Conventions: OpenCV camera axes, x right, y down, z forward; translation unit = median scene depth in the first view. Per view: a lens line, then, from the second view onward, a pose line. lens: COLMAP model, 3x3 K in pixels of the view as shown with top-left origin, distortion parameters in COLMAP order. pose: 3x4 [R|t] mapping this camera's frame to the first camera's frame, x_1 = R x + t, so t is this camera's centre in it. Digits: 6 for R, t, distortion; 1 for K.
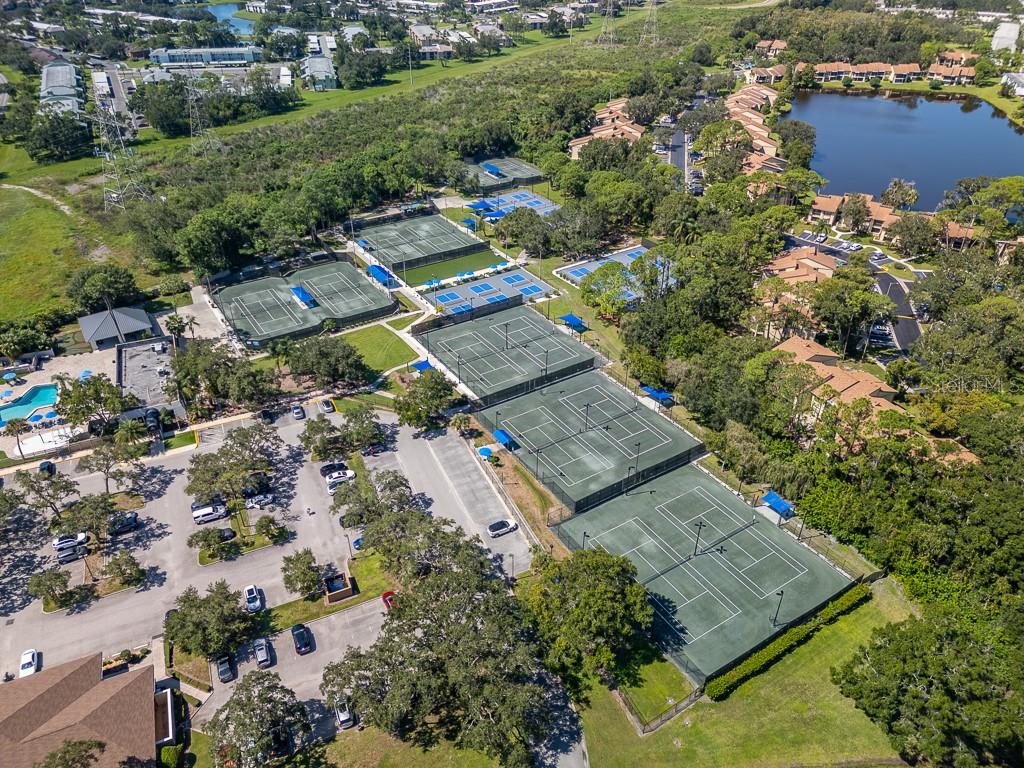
lens RADIAL K [[719.0, 0, 508.8], [0, 719.0, 380.6], [0, 0, 1]] dist [0.092332, -0.077103]
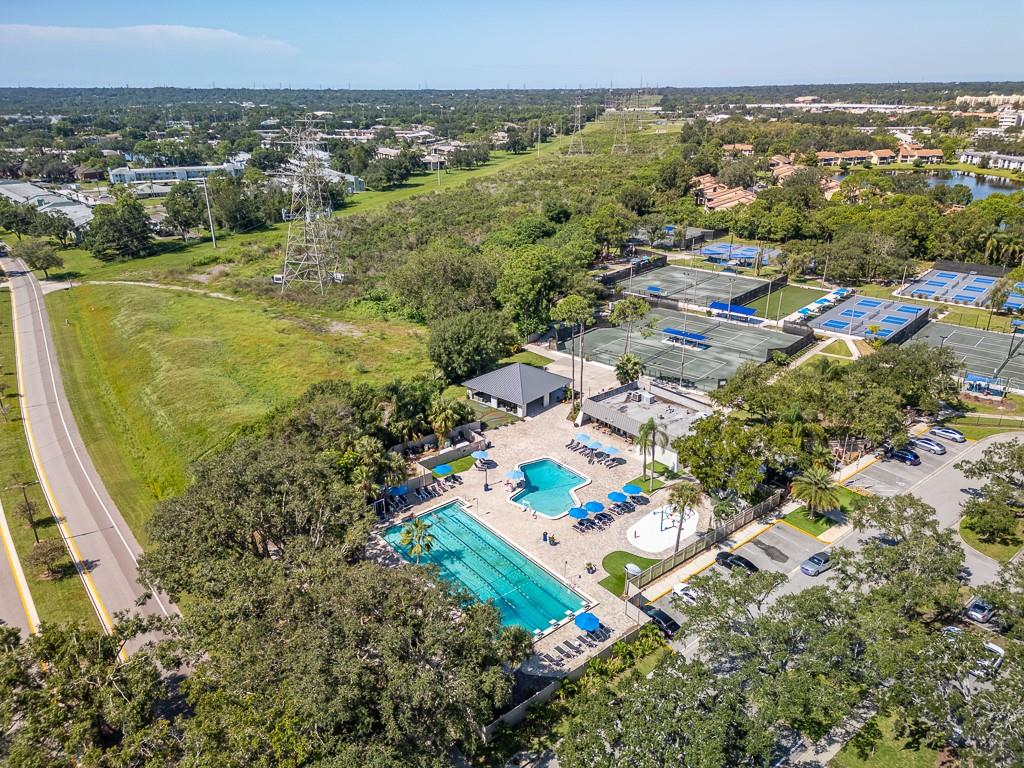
lens RADIAL K [[719.0, 0, 508.8], [0, 719.0, 380.6], [0, 0, 1]] dist [0.092332, -0.077103]
pose [[0.966111, -0.104663, 0.235955, -0.585057], [0.148411, 0.973137, -0.176006, 0.033140], [-0.211195, 0.205059, 0.955692, 0.278778]]
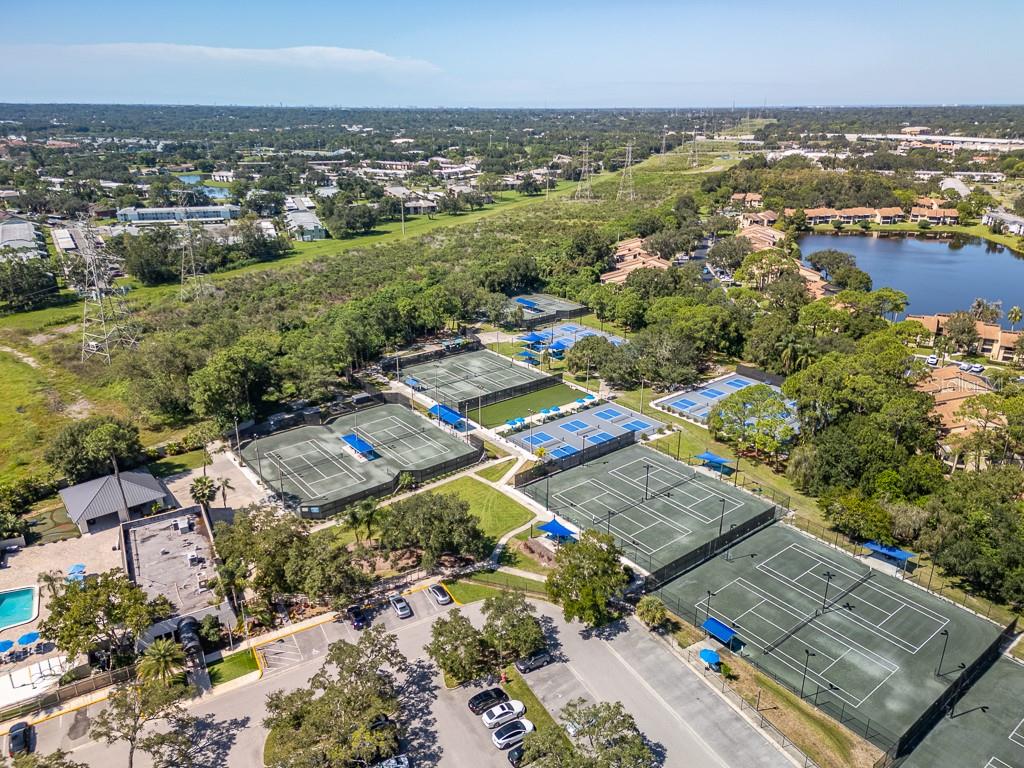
lens RADIAL K [[723.2, 0, 510.5], [0, 723.2, 380.4], [0, 0, 1]] dist [0.078840, -0.050353]
pose [[0.995443, -0.035948, 0.088323, -0.168180], [0.054153, 0.975483, -0.213306, -0.008863], [-0.078490, 0.217117, 0.972985, 0.190690]]
